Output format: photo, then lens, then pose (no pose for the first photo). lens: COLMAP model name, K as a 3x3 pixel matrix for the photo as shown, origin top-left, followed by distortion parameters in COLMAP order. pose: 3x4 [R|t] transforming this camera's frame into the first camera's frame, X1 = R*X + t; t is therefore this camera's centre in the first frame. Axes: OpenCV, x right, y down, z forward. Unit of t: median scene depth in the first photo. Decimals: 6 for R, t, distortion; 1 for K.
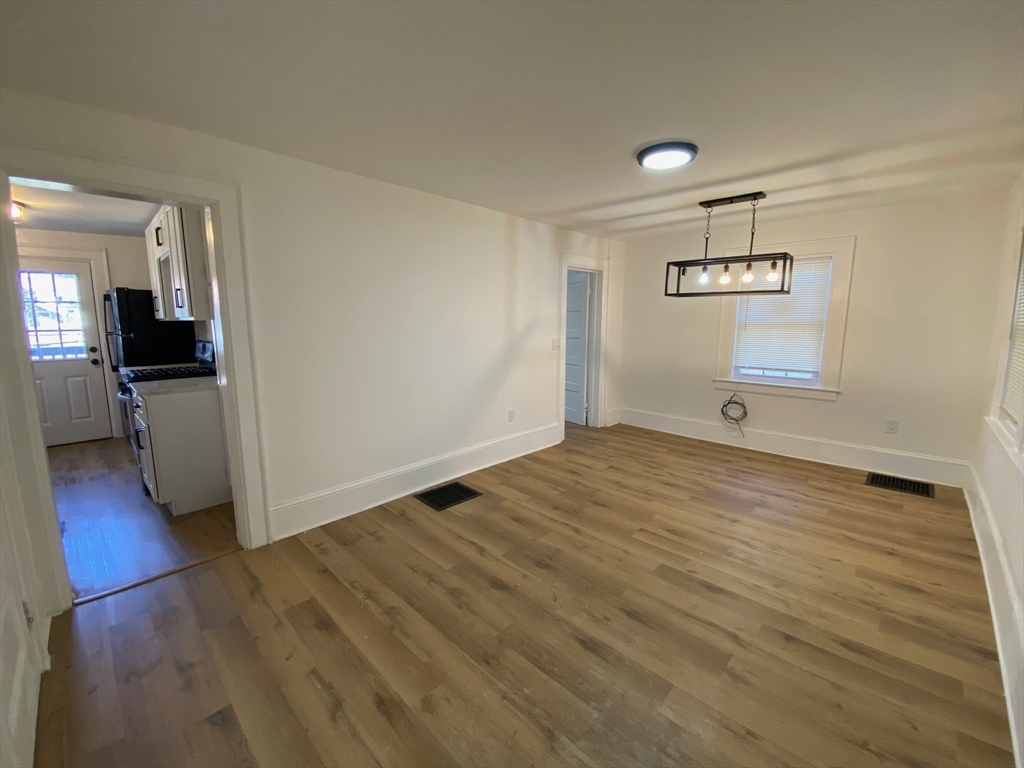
lens RADIAL K [[414.7, 0, 512.2], [0, 414.7, 379.6], [0, 0, 1]] dist [0.020491, -0.020629]
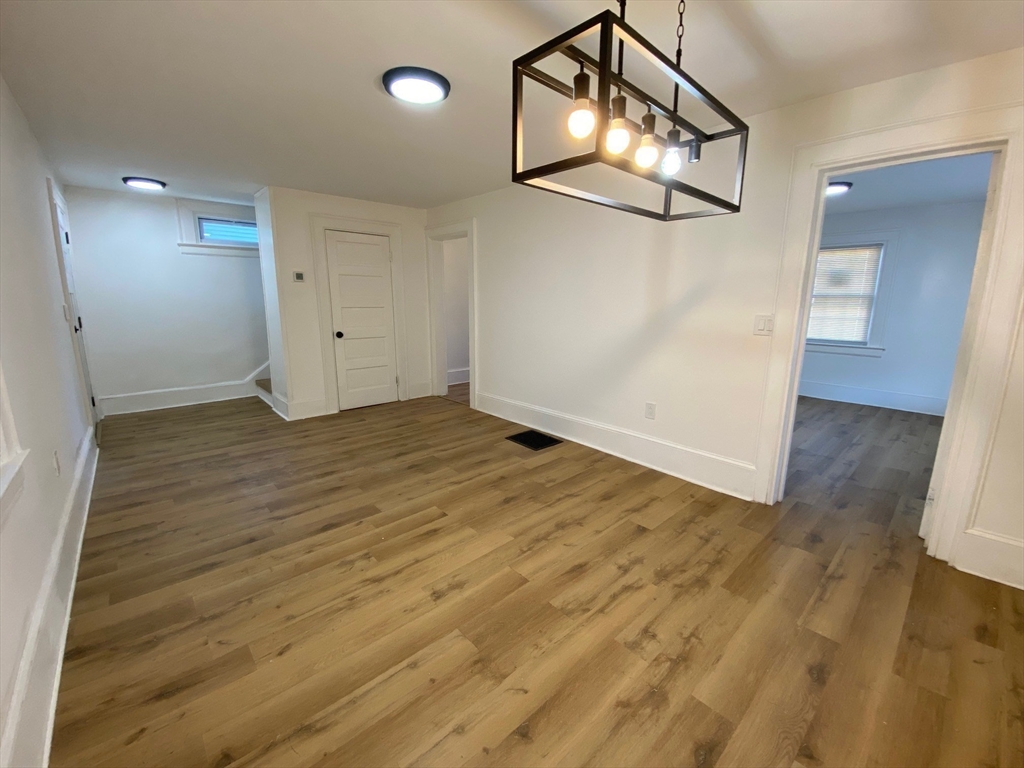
lens RADIAL K [[422.1, 0, 509.2], [0, 422.1, 378.6], [0, 0, 1]] dist [0.010356, -0.016624]
pose [[-0.075842, 0.186694, -0.979486, 1.089248], [-0.153550, 0.968412, 0.196473, -0.117925], [0.985226, 0.165301, -0.044780, 1.084472]]
